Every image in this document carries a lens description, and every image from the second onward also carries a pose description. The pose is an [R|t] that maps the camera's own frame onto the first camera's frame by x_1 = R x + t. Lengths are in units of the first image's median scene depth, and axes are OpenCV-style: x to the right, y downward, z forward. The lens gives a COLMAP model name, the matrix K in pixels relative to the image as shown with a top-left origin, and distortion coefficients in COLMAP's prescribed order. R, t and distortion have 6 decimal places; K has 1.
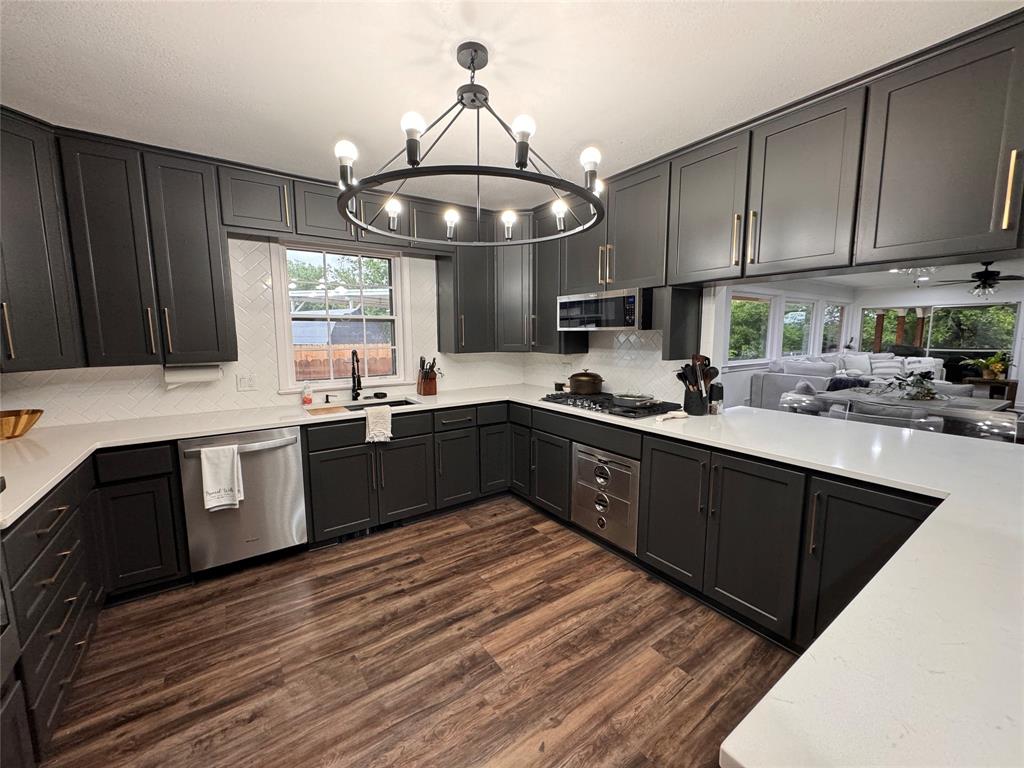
lens RADIAL K [[406.4, 0, 514.3], [0, 406.4, 382.3], [0, 0, 1]] dist [-0.002221, 0.000294]
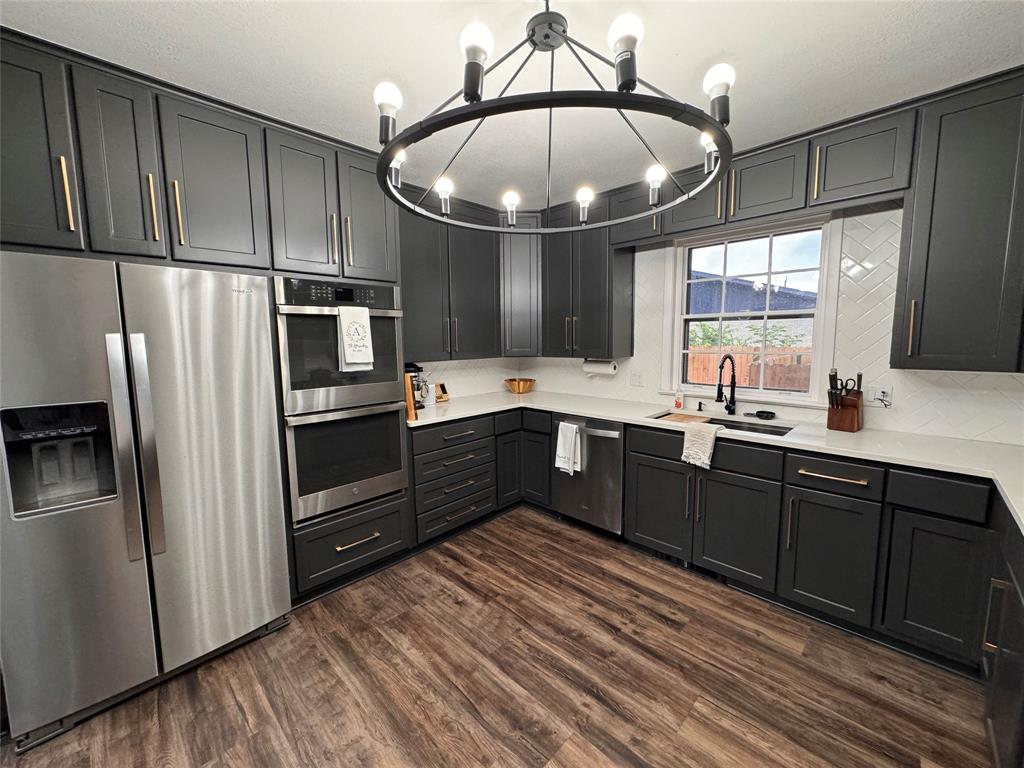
lens RADIAL K [[406.4, 0, 514.9], [0, 406.4, 382.9], [0, 0, 1]] dist [-0.002221, 0.000294]
pose [[0.177940, 0.109991, -0.977875, 0.490078], [-0.110199, 0.989710, 0.091270, -0.068467], [0.977852, 0.091520, 0.188230, 0.582299]]
